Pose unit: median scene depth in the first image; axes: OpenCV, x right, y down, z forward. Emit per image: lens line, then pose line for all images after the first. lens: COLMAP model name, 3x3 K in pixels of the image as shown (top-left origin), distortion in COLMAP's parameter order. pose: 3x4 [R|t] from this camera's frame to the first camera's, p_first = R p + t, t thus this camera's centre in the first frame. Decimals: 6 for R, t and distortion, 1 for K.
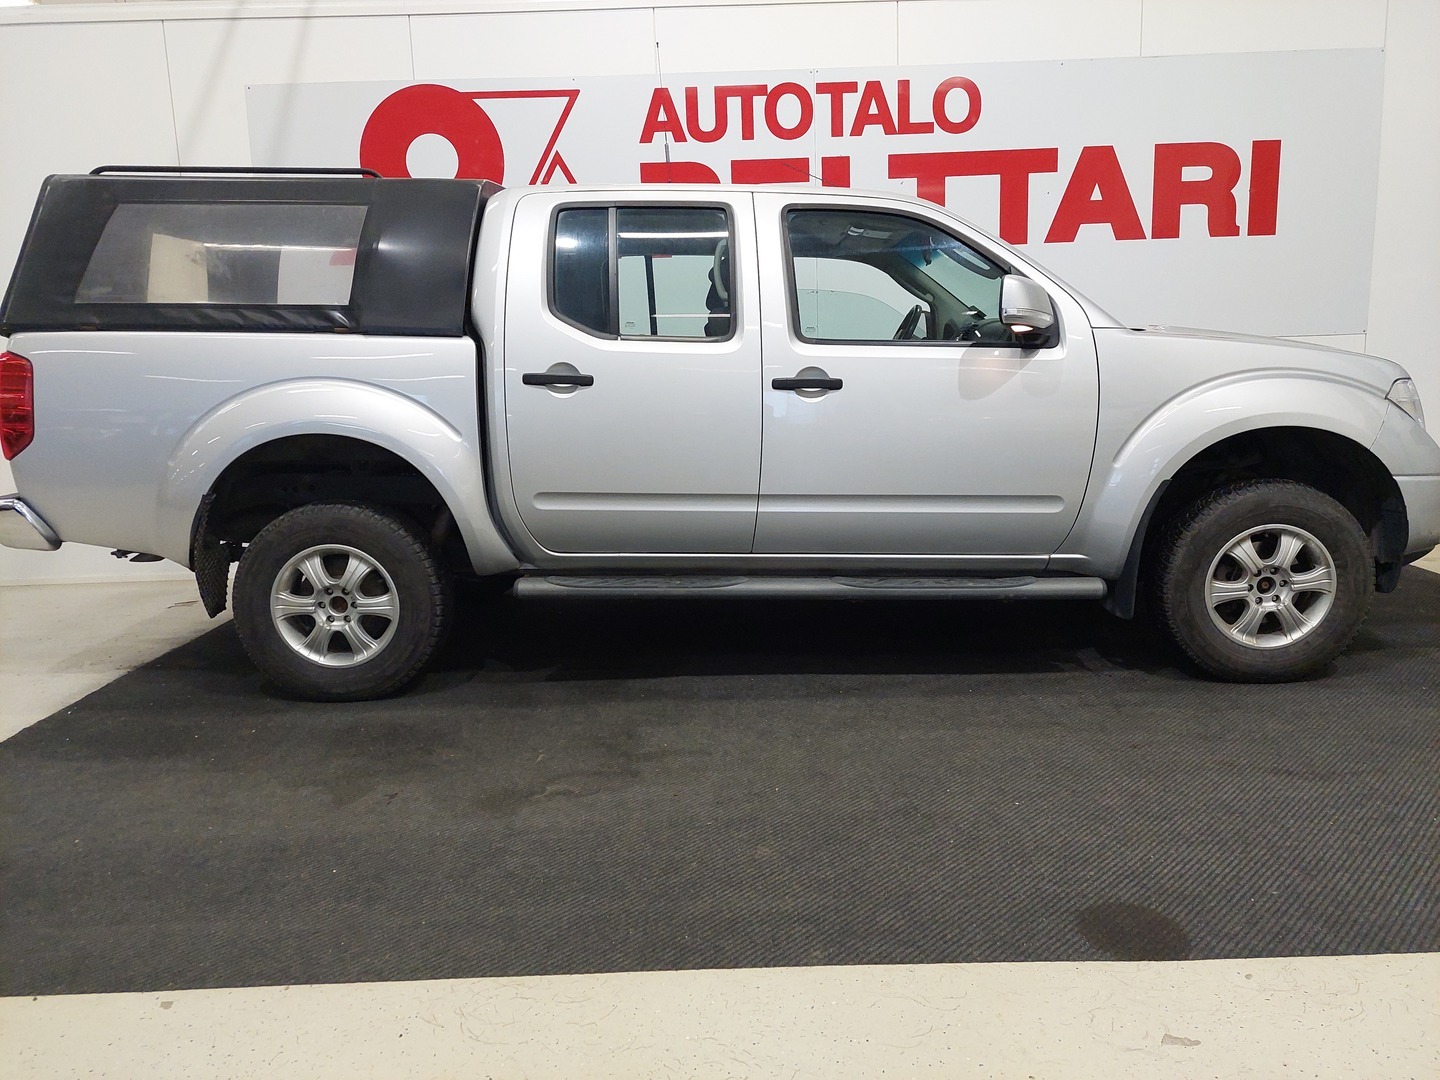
lens RADIAL K [[1030.2, 0, 742.6], [0, 1030.2, 519.1], [0, 0, 1]] dist [0.063961, -0.052703]
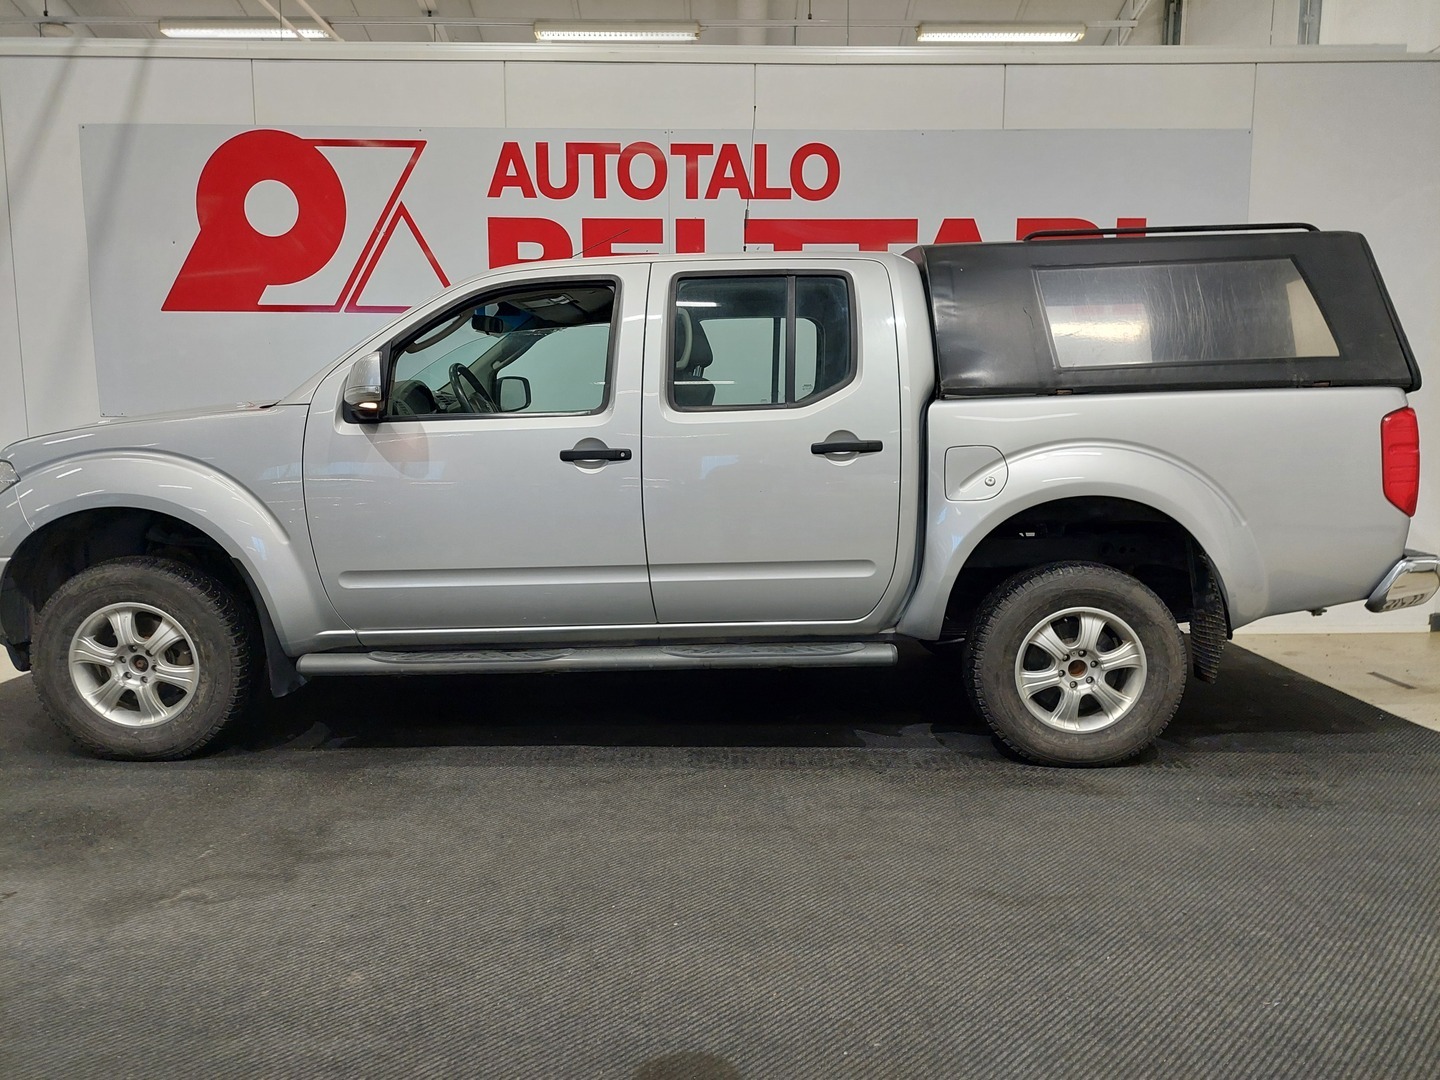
lens RADIAL K [[1030.2, 0, 737.7], [0, 1030.2, 549.9], [0, 0, 1]] dist [0.063961, -0.052703]
pose [[0.999446, 0.032653, 0.006456, 0.139510], [-0.032475, 0.999133, -0.026059, -0.015376], [-0.007301, 0.025835, 0.999640, 0.036182]]
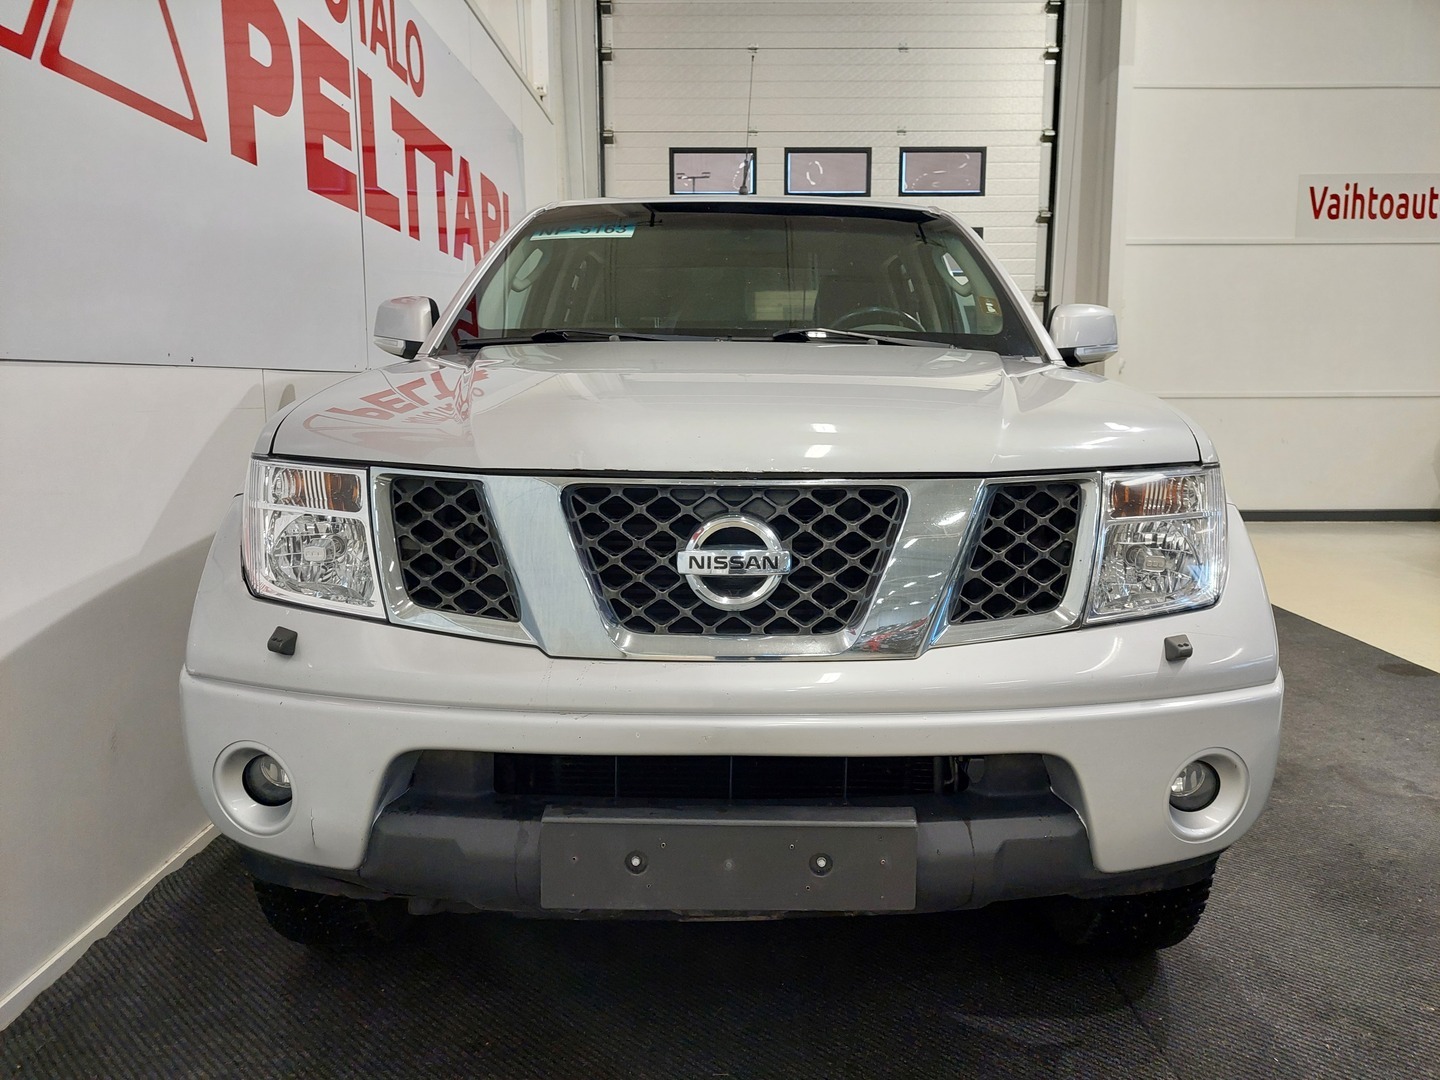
lens RADIAL K [[1030.2, 0, 738.3], [0, 1030.2, 535.5], [0, 0, 1]] dist [0.063961, -0.052703]
pose [[0.003932, -0.112861, 0.993603, -0.602109], [0.140827, 0.983771, 0.111187, -0.103818], [-0.990026, 0.139489, 0.019762, 0.801807]]
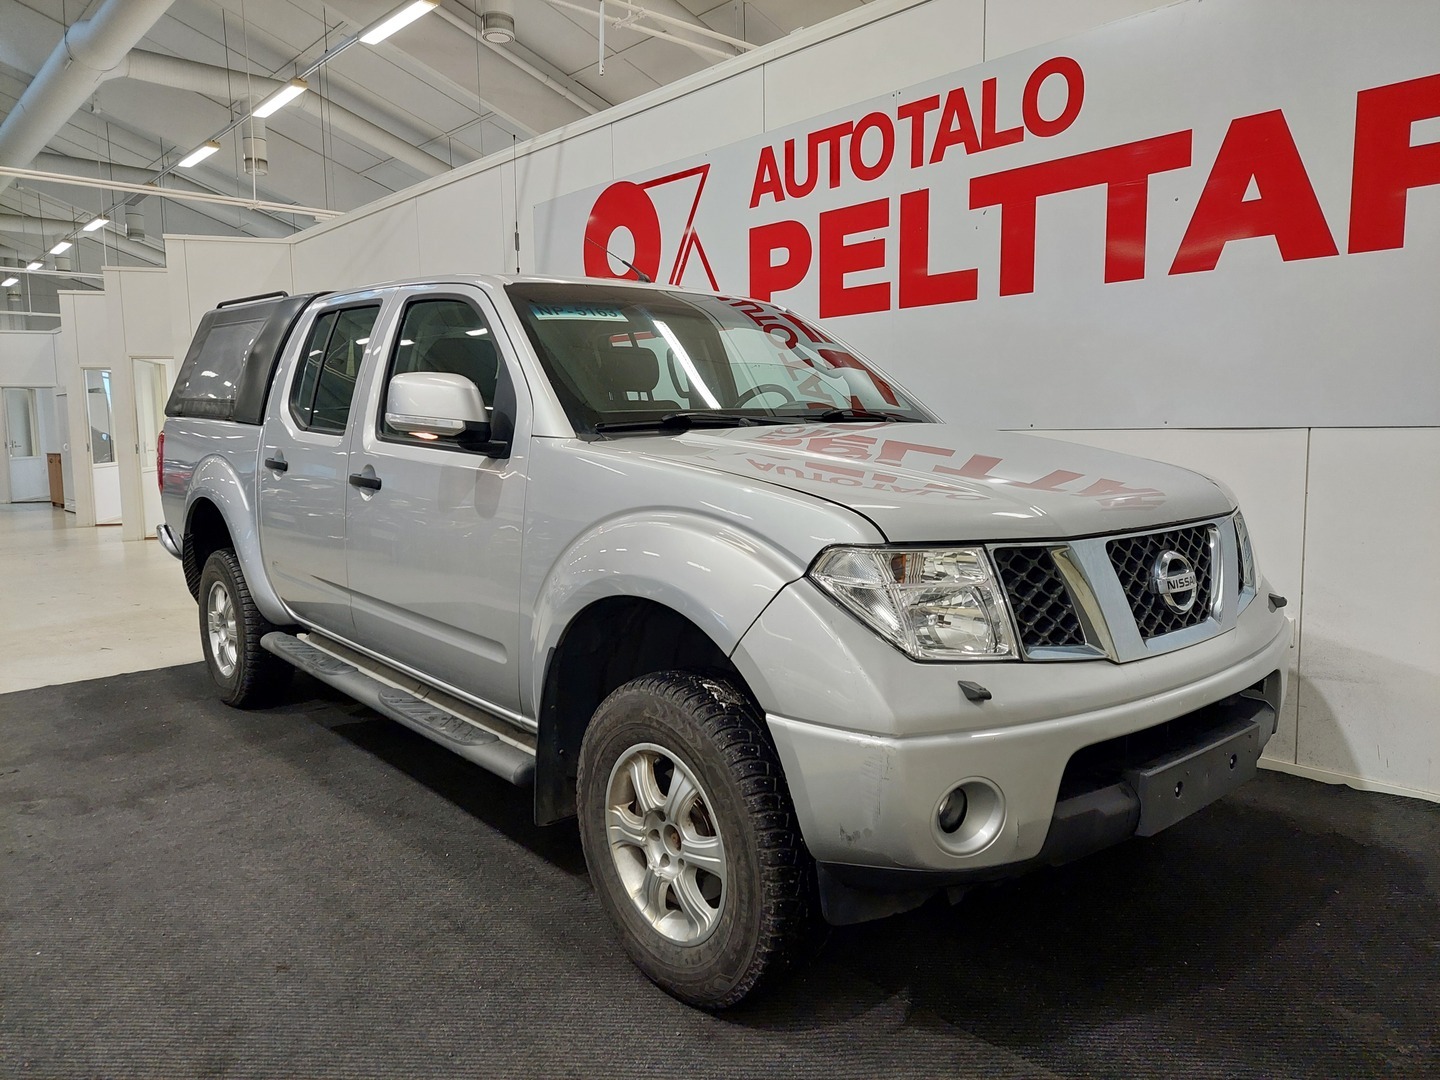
lens RADIAL K [[1030.2, 0, 730.0], [0, 1030.2, 528.5], [0, 0, 1]] dist [0.063961, -0.052703]
pose [[0.664371, 0.096988, -0.741083, 0.624692], [-0.114382, 0.993058, 0.027422, -0.095096], [0.738598, 0.066548, 0.670853, 0.371229]]
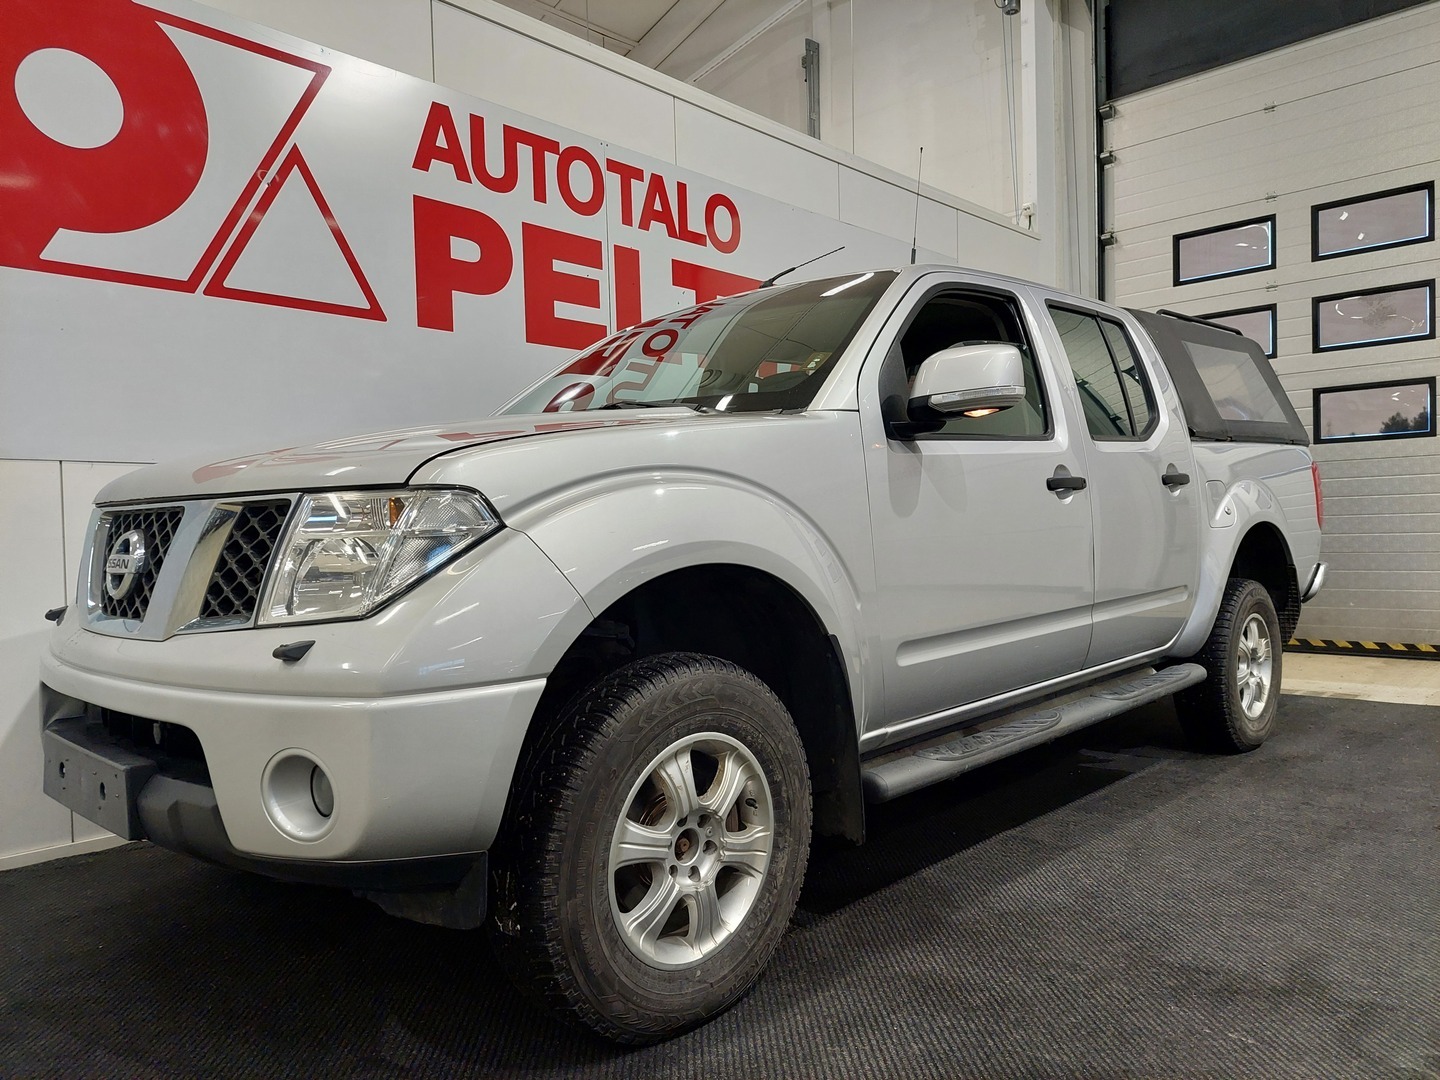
lens RADIAL K [[1030.2, 0, 740.7], [0, 1030.2, 540.8], [0, 0, 1]] dist [0.063961, -0.052703]
pose [[0.682220, 0.005749, 0.731124, -0.464089], [0.105834, 0.988661, -0.106529, -0.014635], [-0.723447, 0.150054, 0.673876, 0.405483]]
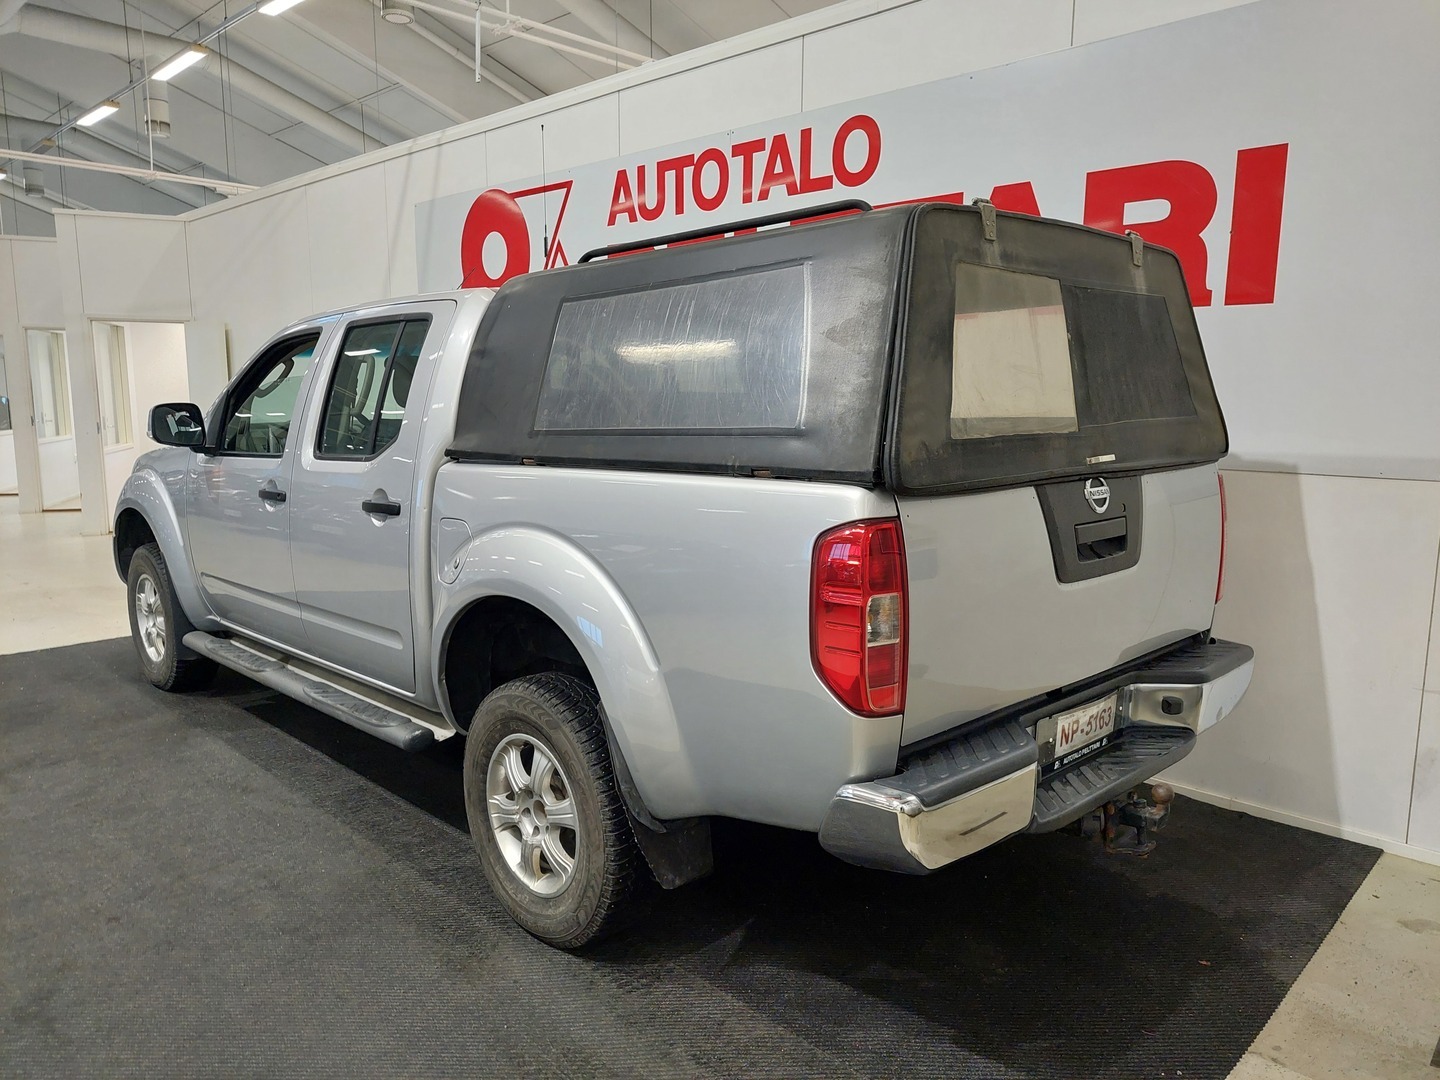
lens RADIAL K [[1030.2, 0, 733.4], [0, 1030.2, 552.0], [0, 0, 1]] dist [0.063961, -0.052703]
pose [[0.705580, 0.145234, -0.693587, 0.744108], [-0.132080, 0.988574, 0.072639, -0.137378], [0.696212, 0.040356, 0.716701, 0.372222]]
